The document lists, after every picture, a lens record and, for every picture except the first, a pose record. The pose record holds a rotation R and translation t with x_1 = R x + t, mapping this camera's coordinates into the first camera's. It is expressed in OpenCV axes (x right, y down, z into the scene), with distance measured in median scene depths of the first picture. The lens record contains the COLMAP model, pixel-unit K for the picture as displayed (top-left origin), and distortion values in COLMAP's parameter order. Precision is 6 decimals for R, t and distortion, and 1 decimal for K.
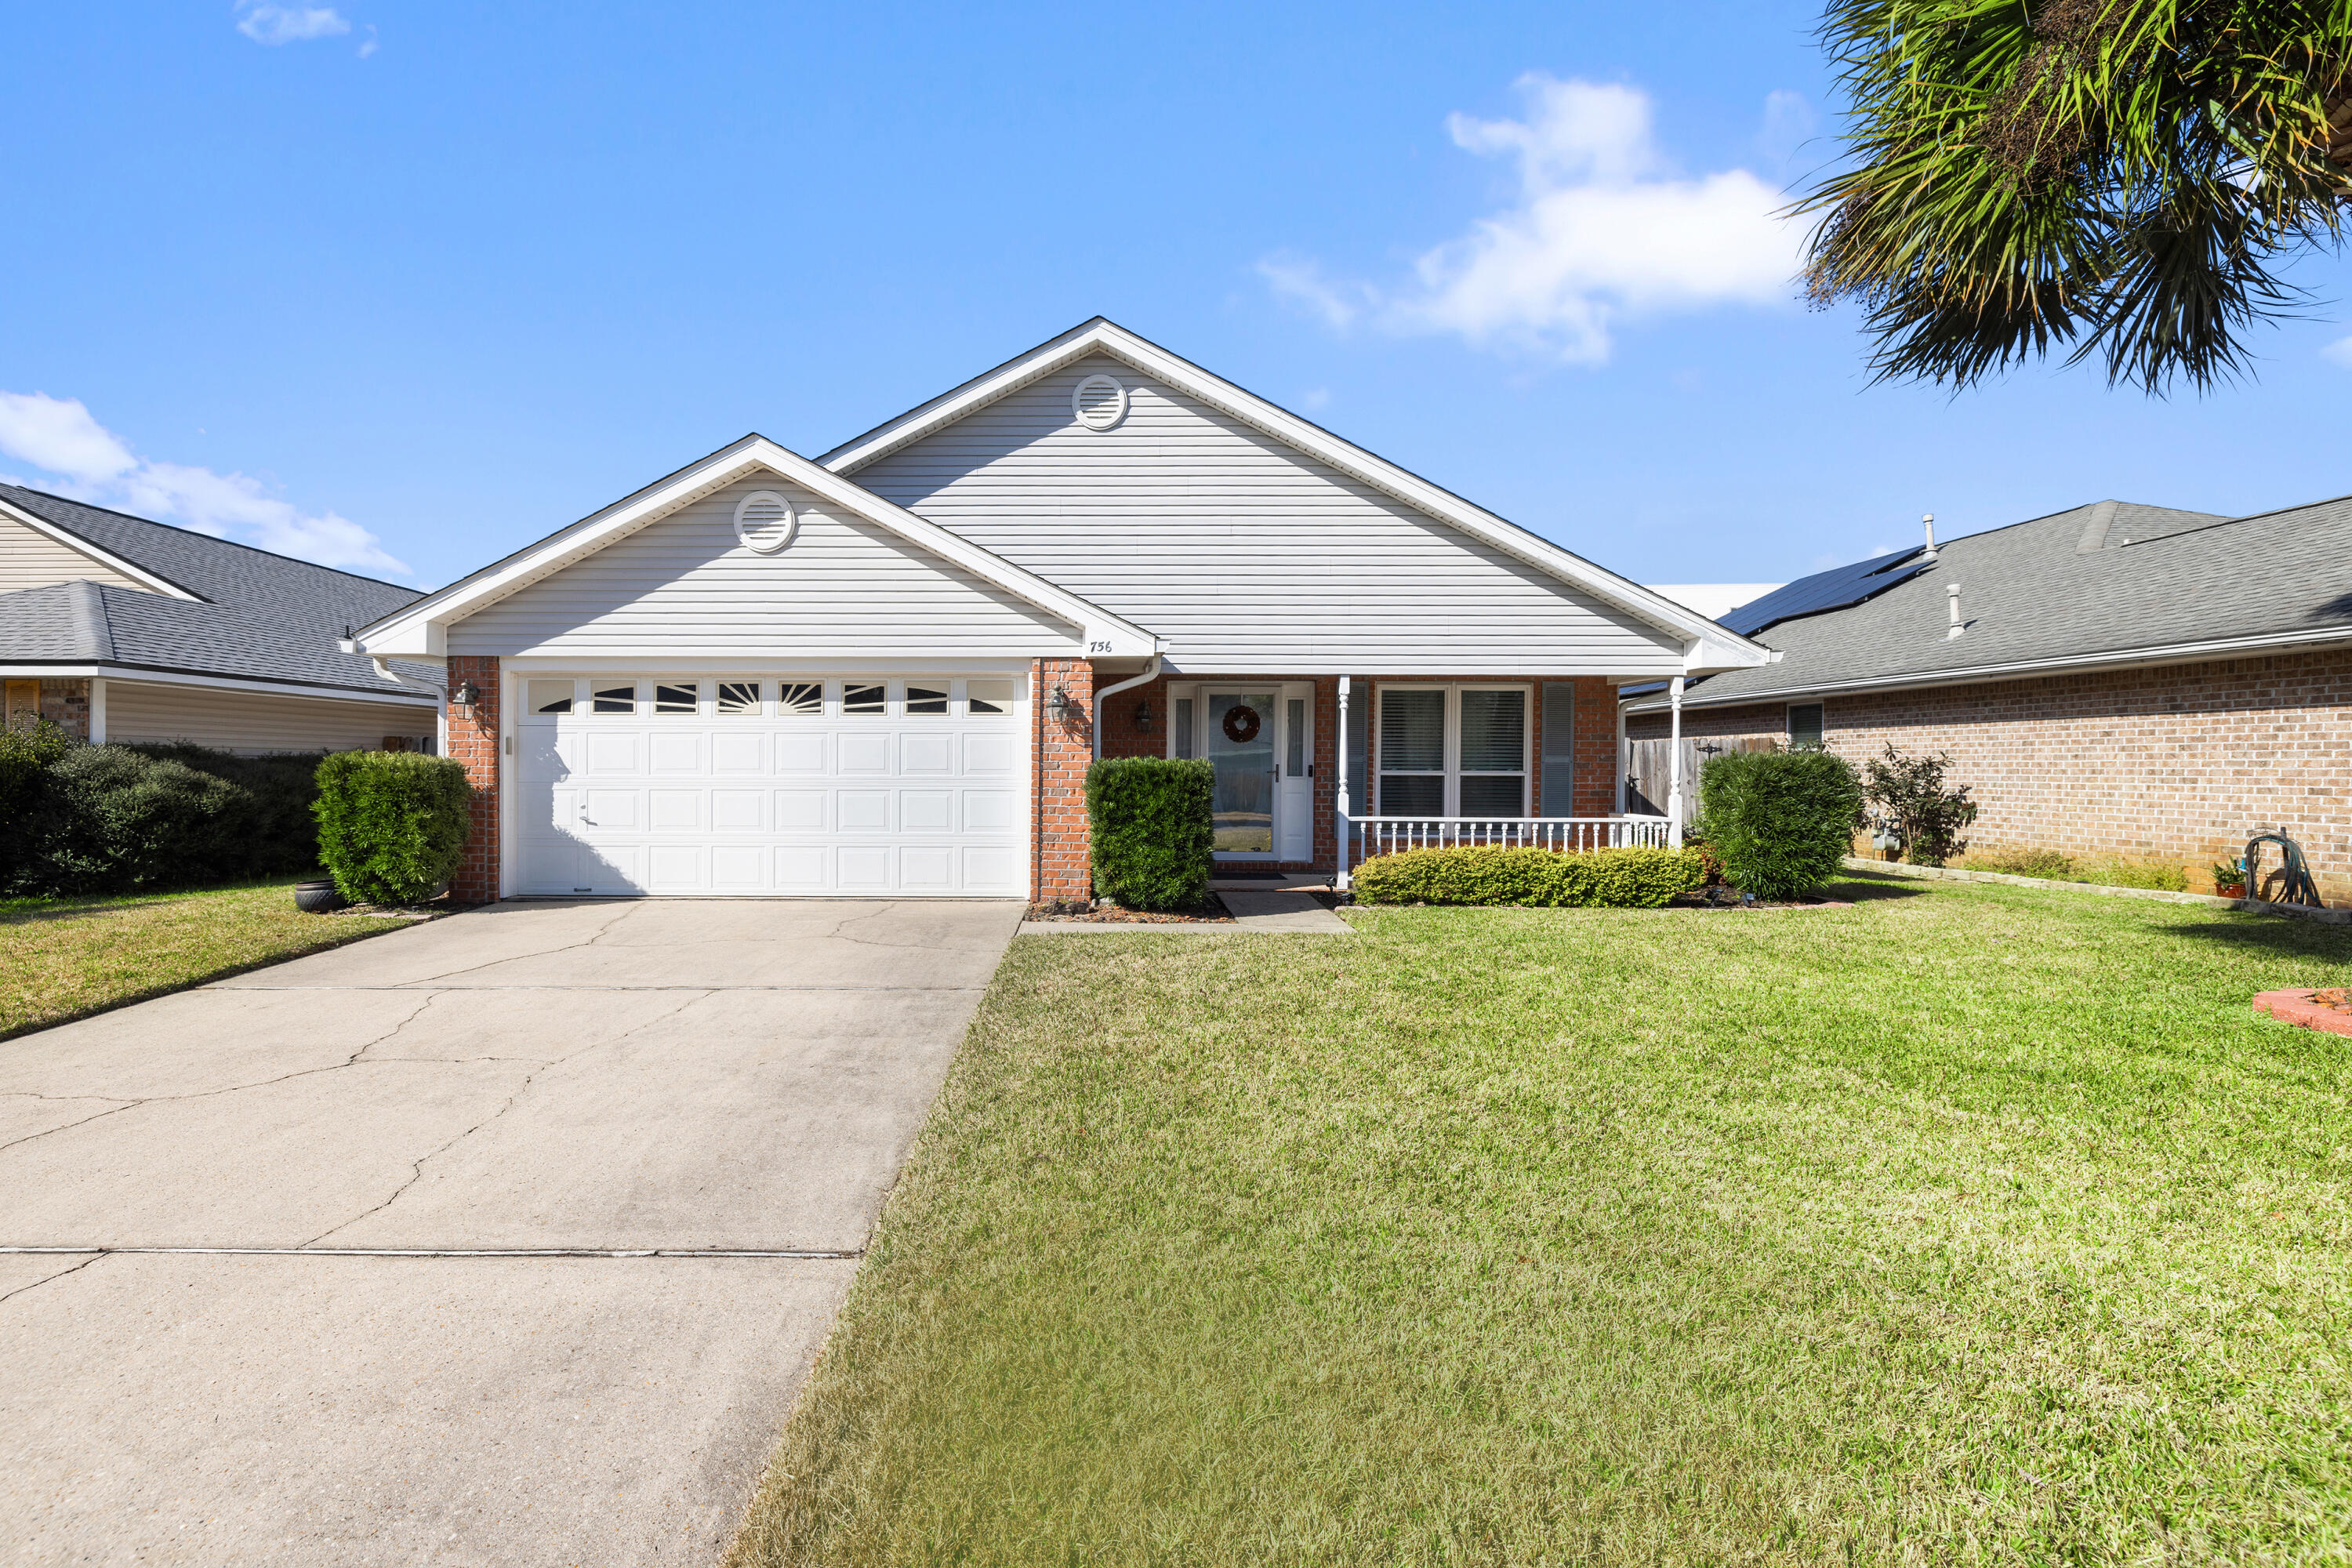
lens RADIAL K [[990.7, 0, 1113.4], [0, 990.7, 785.5], [0, 0, 1]] dist [-0.001789, 0.000021]
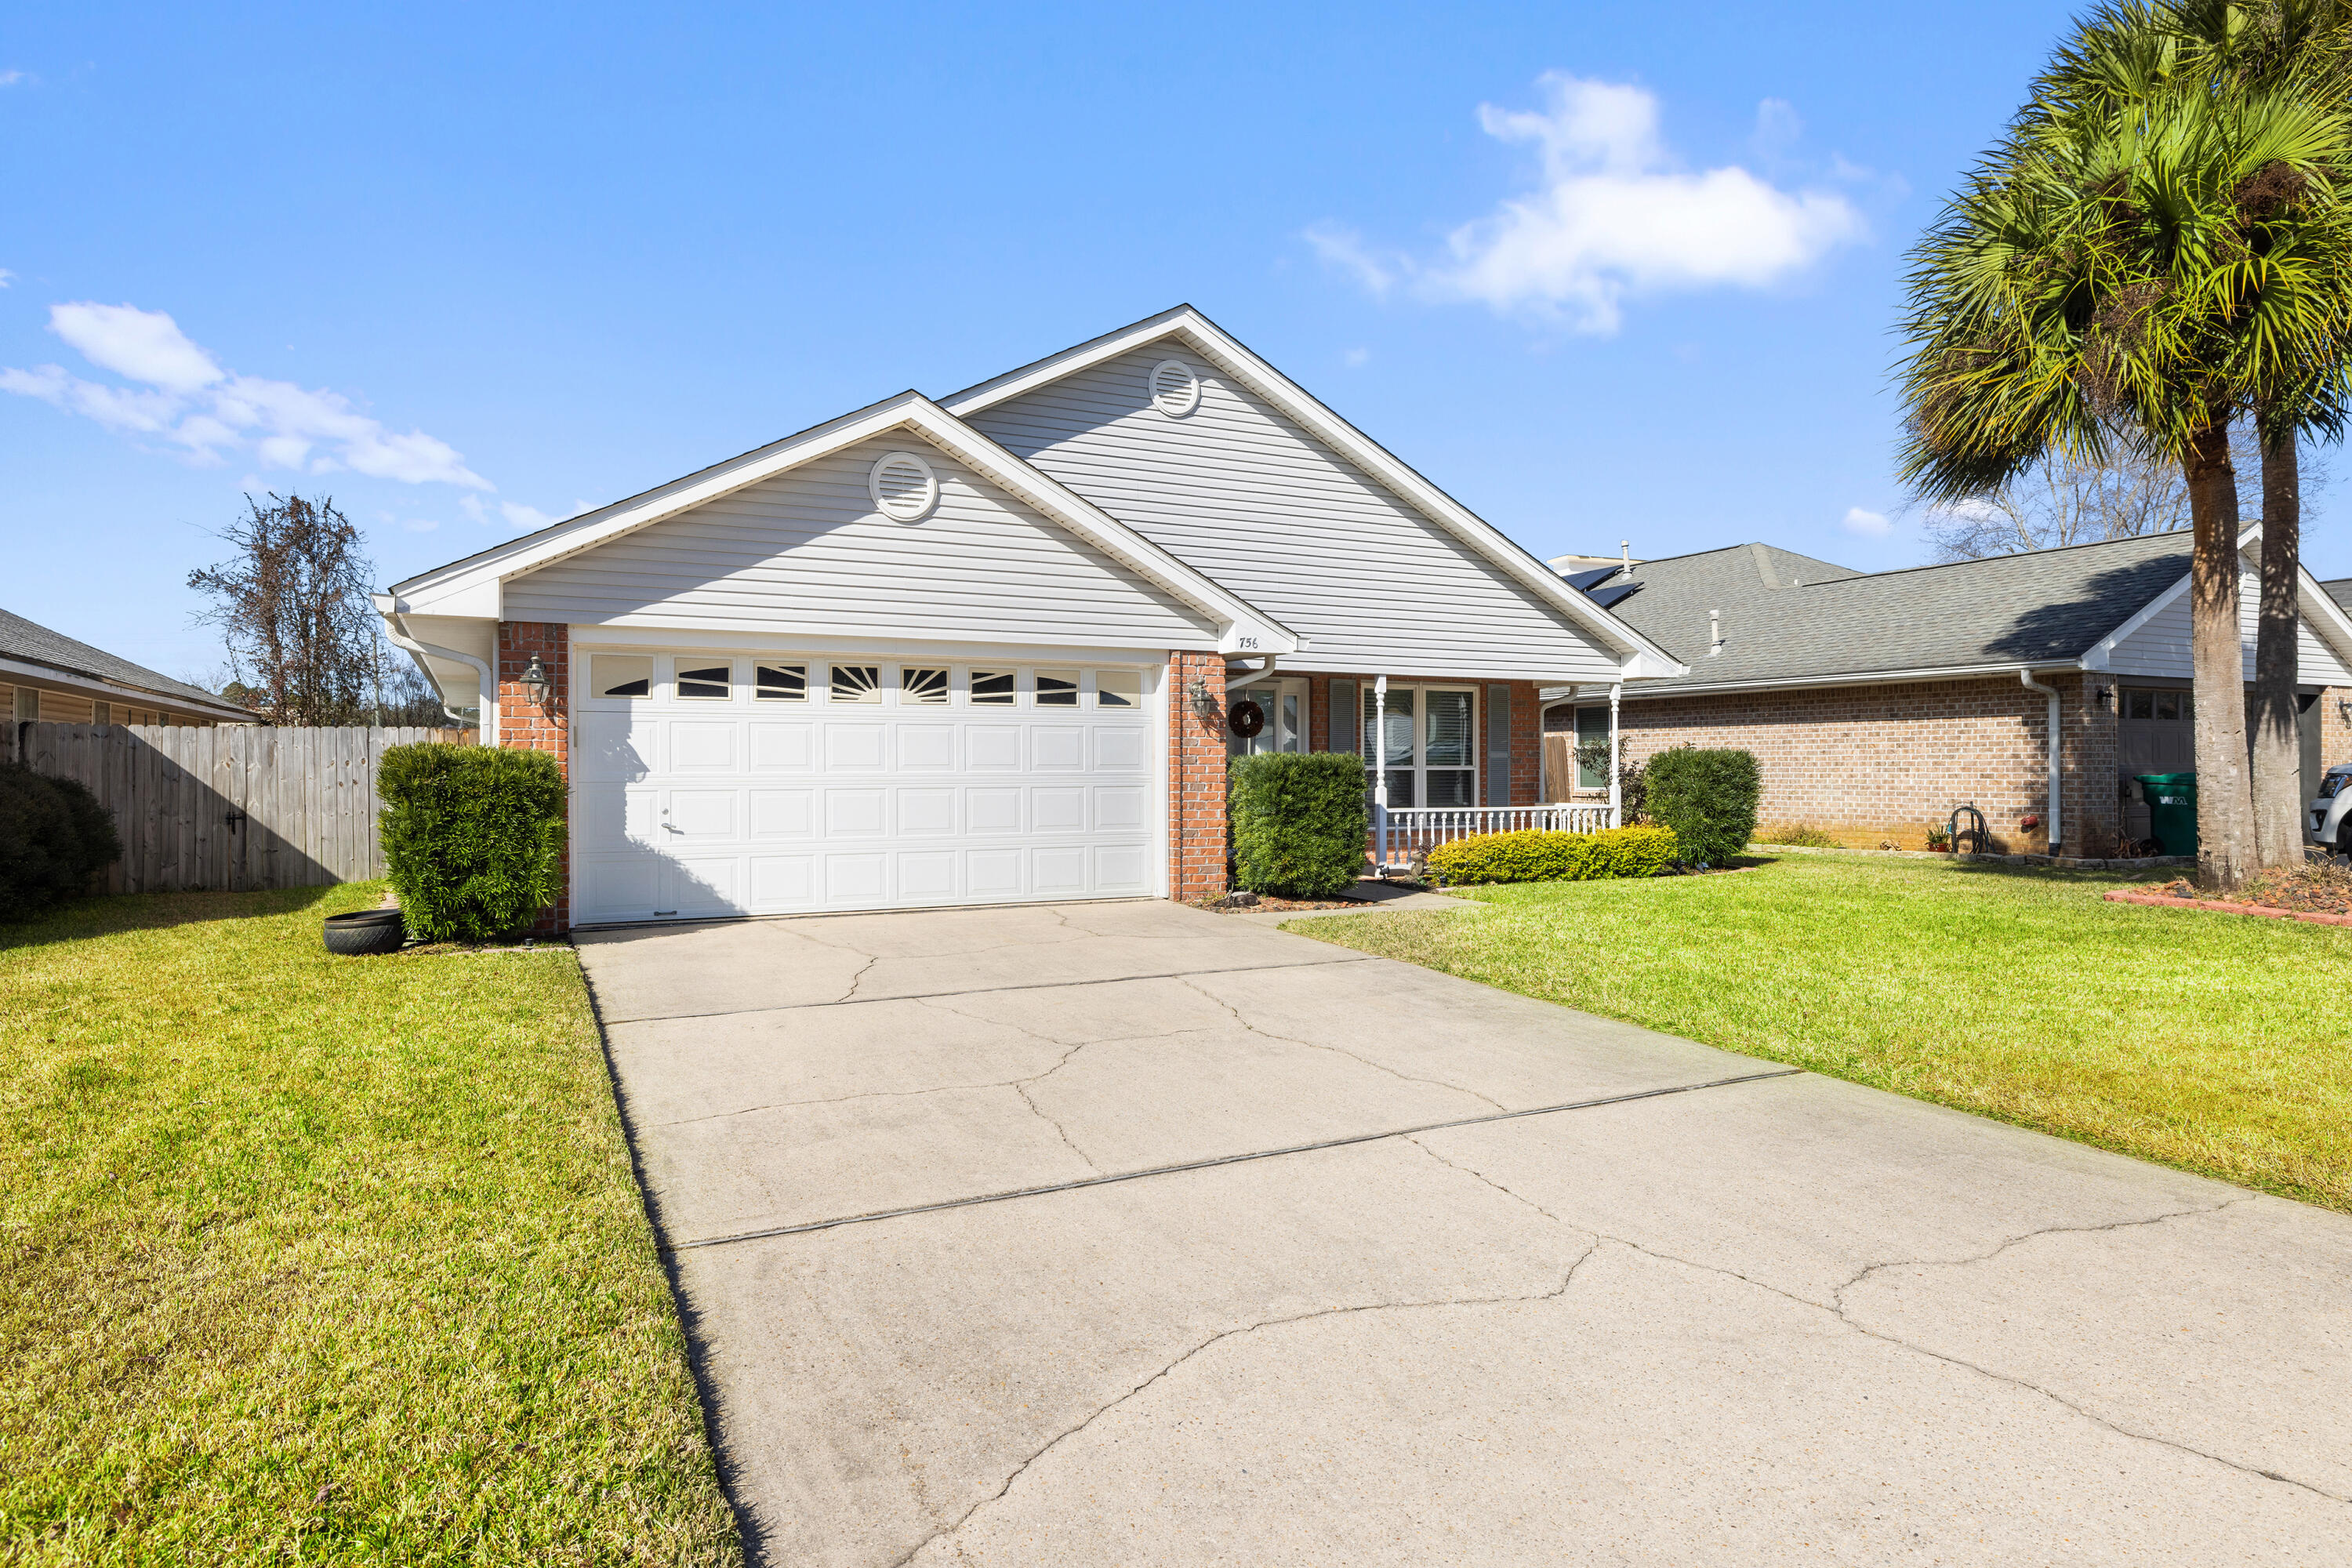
lens RADIAL K [[1225.3, 0, 1161.9], [0, 1225.3, 776.4], [0, 0, 1]] dist [0.001703, 0.000166]
pose [[0.901755, -0.007971, 0.432174, -0.600001], [0.012480, 0.999893, -0.007597, 0.004787], [-0.432067, 0.012244, 0.901758, -0.086500]]
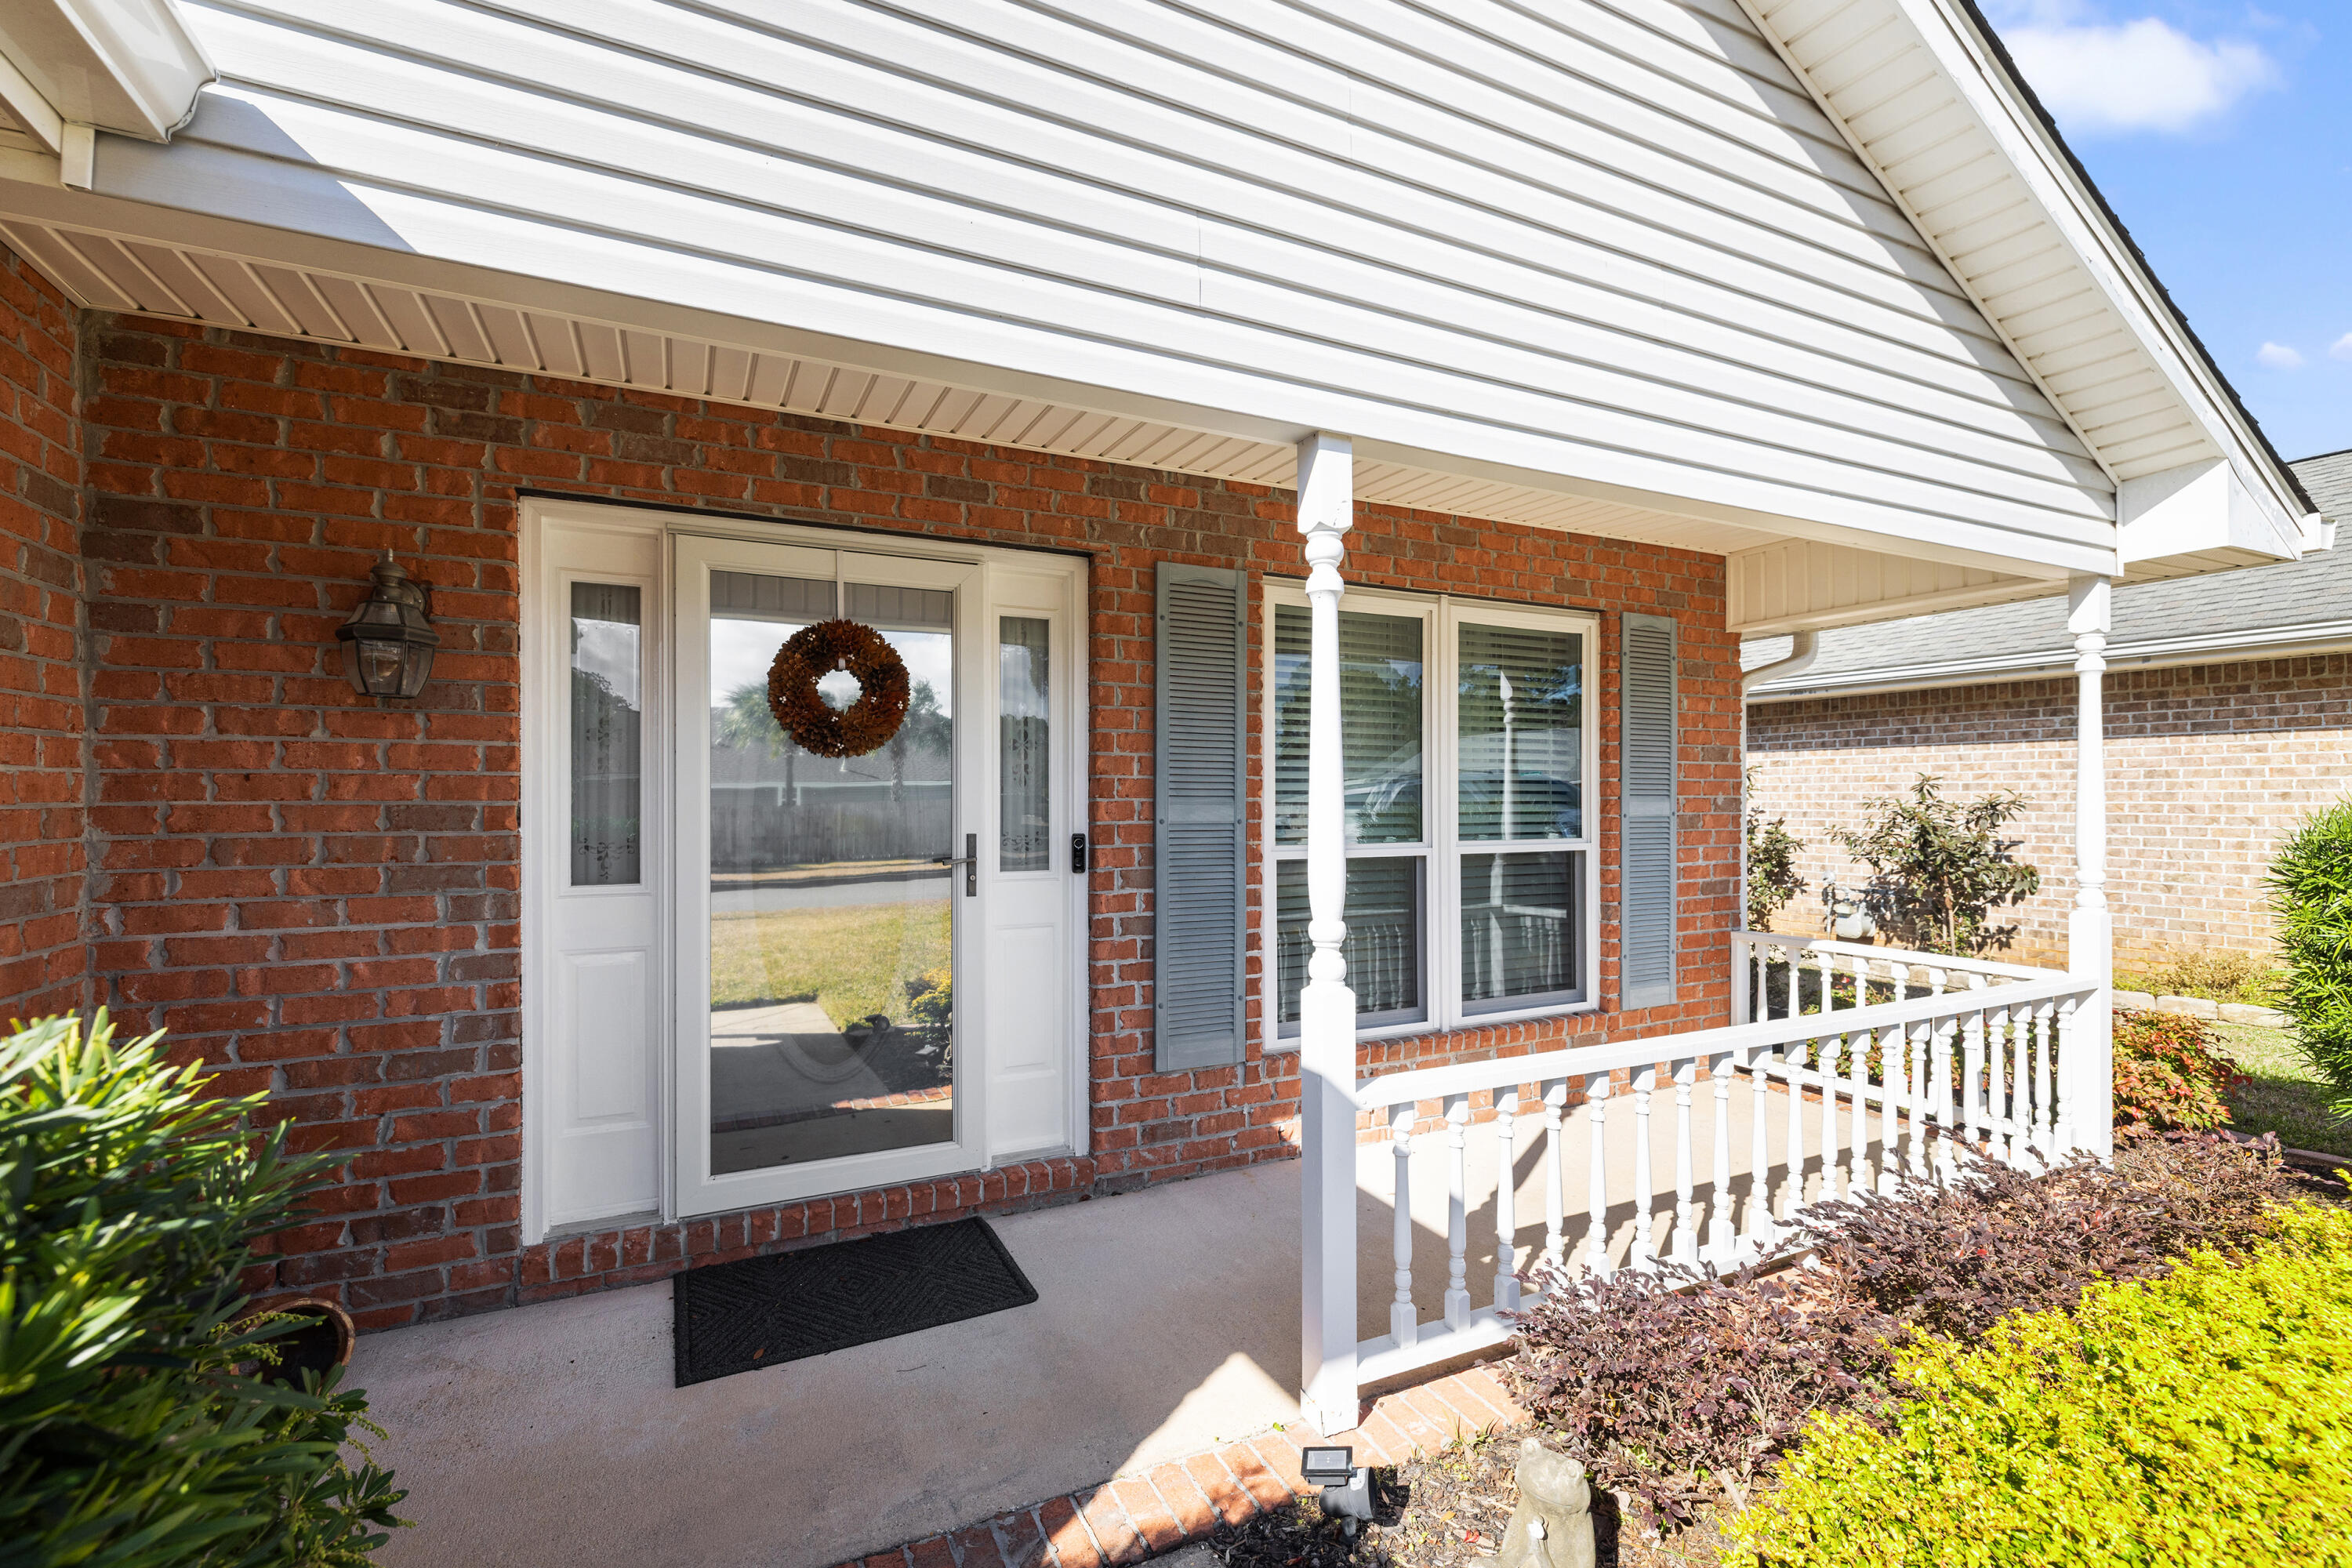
lens RADIAL K [[990.7, 0, 1161.9], [0, 990.7, 800.2], [0, 0, 1]] dist [-0.001789, 0.000021]
pose [[0.894306, -0.006437, 0.447410, 0.110382], [0.014042, 0.999808, -0.013684, -0.032975], [-0.447236, 0.018520, 0.894224, 0.905811]]
